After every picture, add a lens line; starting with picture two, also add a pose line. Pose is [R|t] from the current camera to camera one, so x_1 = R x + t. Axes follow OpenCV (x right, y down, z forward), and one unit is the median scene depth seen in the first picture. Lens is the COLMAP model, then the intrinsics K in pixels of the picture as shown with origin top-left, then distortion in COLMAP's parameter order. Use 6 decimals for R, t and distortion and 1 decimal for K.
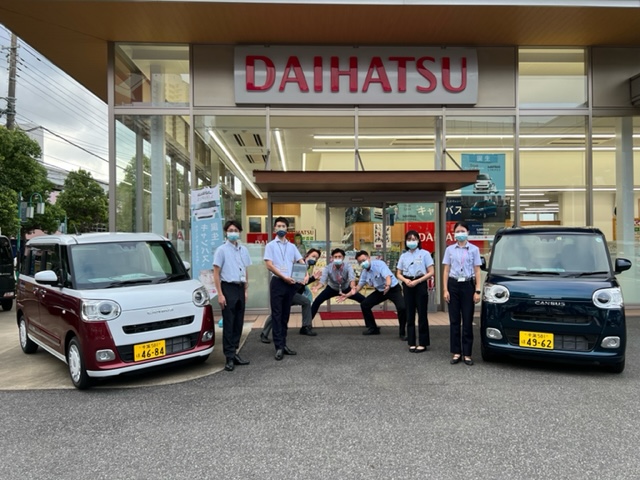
lens RADIAL K [[491.7, 0, 321.1], [0, 491.7, 249.0], [0, 0, 1]] dist [0.046765, -0.048010]
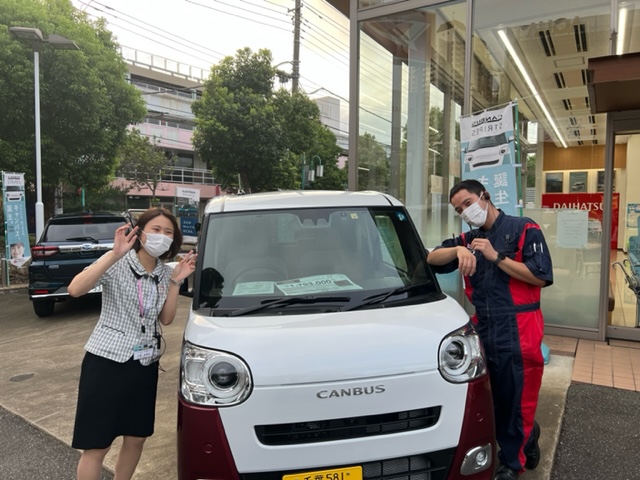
lens RADIAL K [[491.7, 0, 321.1], [0, 491.7, 249.0], [0, 0, 1]] dist [0.046765, -0.048010]
pose [[0.850350, 0.050982, -0.523743, -0.036423], [-0.010958, 0.996795, 0.079239, -0.003610], [0.526104, -0.061642, 0.848183, 0.162112]]
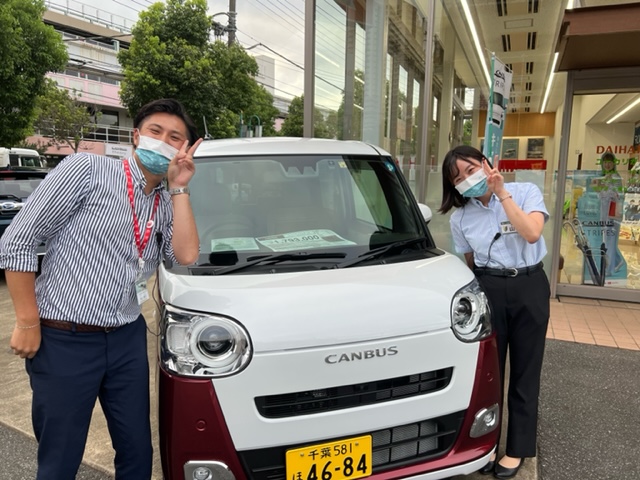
lens RADIAL K [[491.7, 0, 321.1], [0, 491.7, 249.0], [0, 0, 1]] dist [0.046765, -0.048010]
pose [[0.912182, 0.082066, -0.401483, -0.053111], [-0.024600, 0.988941, 0.146256, 0.000713], [0.409046, -0.123535, 0.904113, 0.166427]]
